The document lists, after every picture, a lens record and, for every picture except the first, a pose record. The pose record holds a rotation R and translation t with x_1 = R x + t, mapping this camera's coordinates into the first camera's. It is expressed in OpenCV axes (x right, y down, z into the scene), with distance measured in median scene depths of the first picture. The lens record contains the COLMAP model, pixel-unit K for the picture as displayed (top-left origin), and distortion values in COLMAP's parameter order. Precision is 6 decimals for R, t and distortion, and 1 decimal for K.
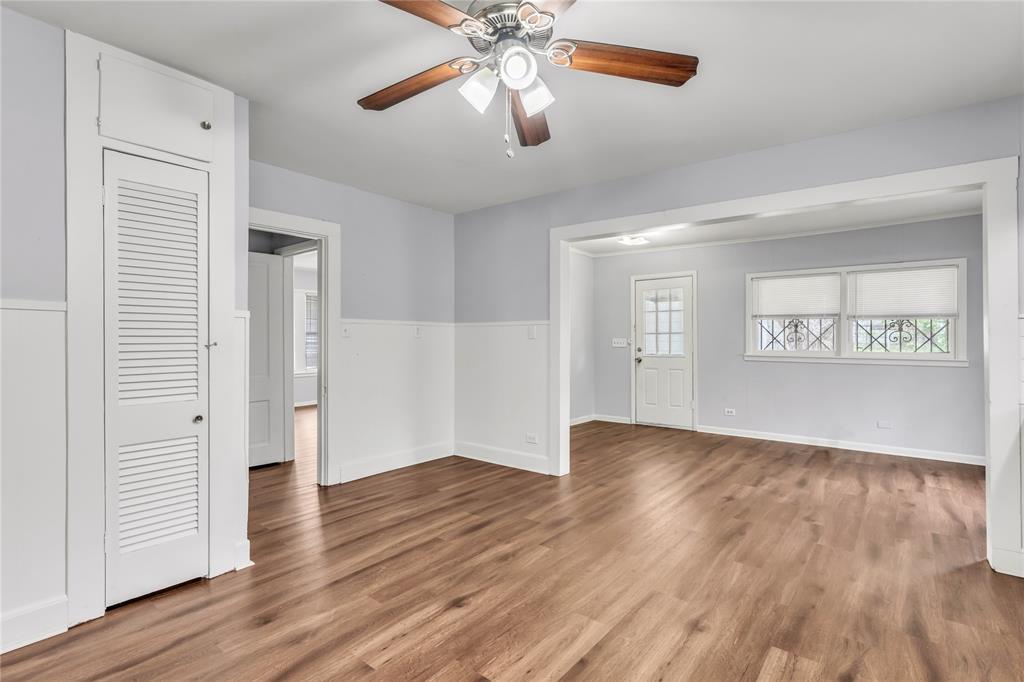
lens RADIAL K [[488.5, 0, 512.0], [0, 488.5, 341.0], [0, 0, 1]] dist [-0.001225, 0.000025]
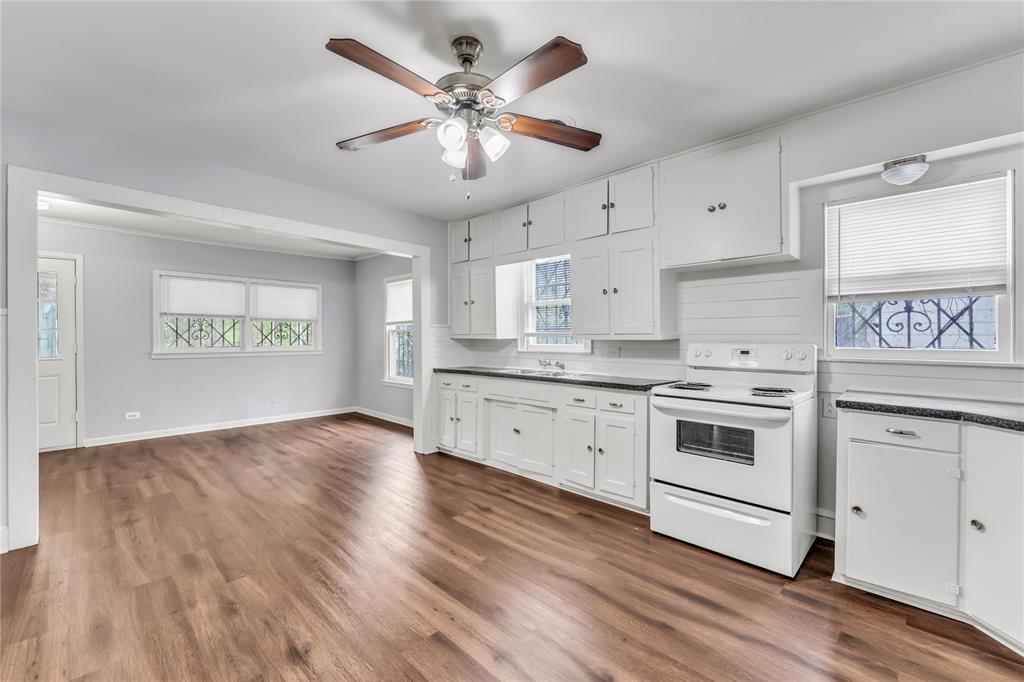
lens RADIAL K [[424.2, 0, 520.1], [0, 424.2, 334.3], [0, 0, 1]] dist [-0.000127, -0.000129]
pose [[0.079826, 0.004457, 0.996799, -0.693345], [0.003845, 0.999981, -0.004780, -0.004679], [-0.996801, 0.004214, 0.079808, 0.481067]]
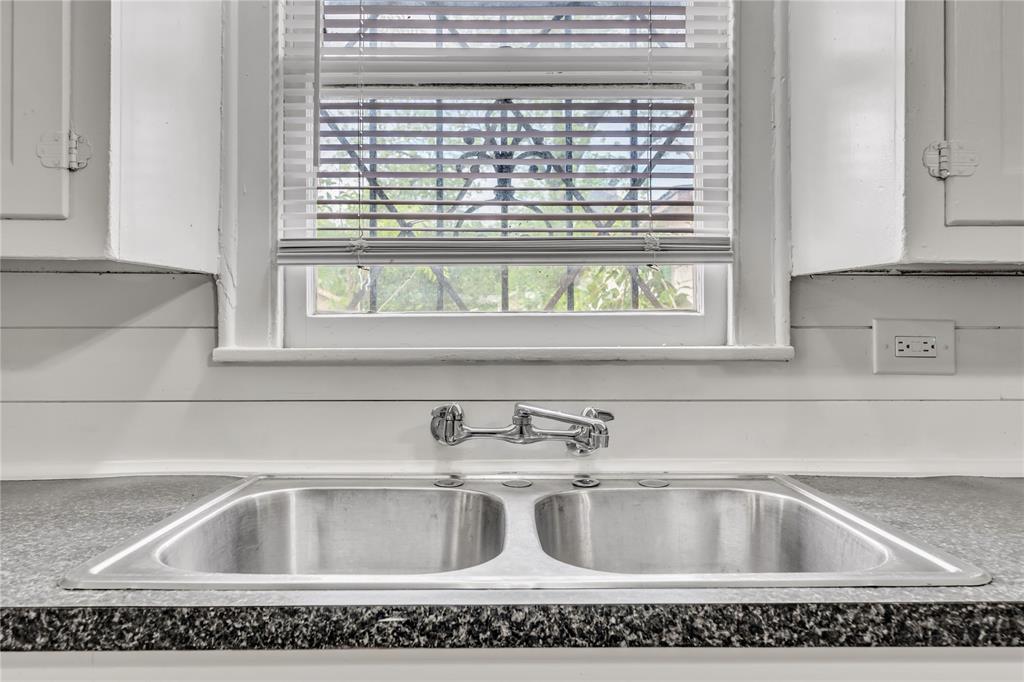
lens RADIAL K [[670.4, 0, 512.0], [0, 670.4, 341.0], [0, 0, 1]] dist [0.000495, 0.000295]
pose [[-0.635521, -0.010917, 0.772007, 0.586635], [0.000447, 0.999895, 0.014507, 0.039514], [-0.772084, 0.009565, -0.635449, 0.752896]]
